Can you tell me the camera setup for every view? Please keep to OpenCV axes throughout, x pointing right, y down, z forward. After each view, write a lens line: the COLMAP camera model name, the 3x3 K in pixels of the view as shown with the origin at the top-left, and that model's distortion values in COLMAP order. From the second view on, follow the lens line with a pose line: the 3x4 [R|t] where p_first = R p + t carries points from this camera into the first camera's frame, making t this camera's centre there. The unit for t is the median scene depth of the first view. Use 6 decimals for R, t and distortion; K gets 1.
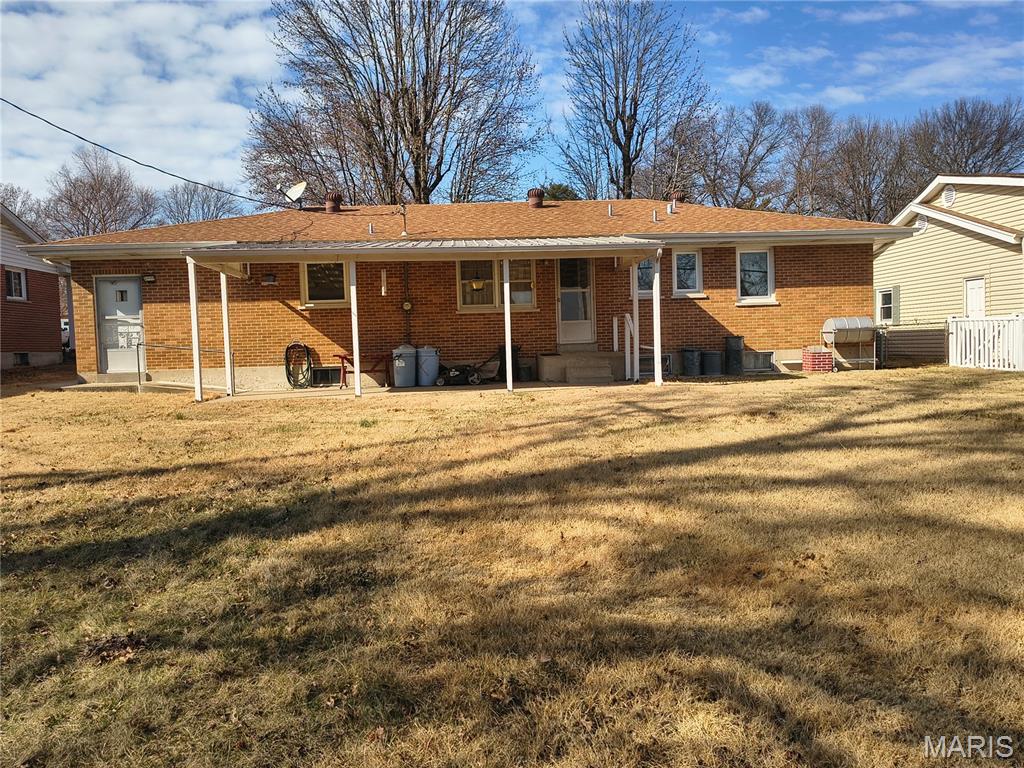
lens RADIAL K [[838.3, 0, 511.5], [0, 838.3, 386.1], [0, 0, 1]] dist [0.018387, -0.001032]
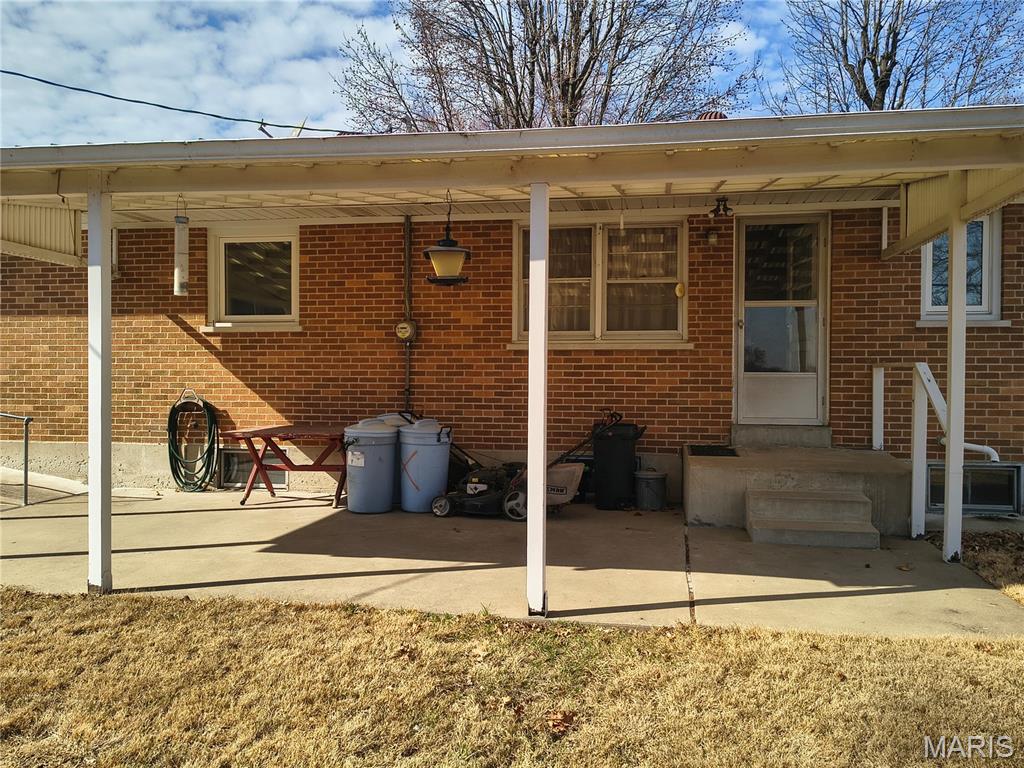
lens RADIAL K [[838.3, 0, 512.8], [0, 838.3, 379.4], [0, 0, 1]] dist [0.018387, -0.001032]
pose [[0.969585, 0.036616, -0.241998, 0.049430], [-0.046429, 0.998309, -0.034971, -0.054058], [0.240309, 0.045143, 0.969646, 0.556088]]
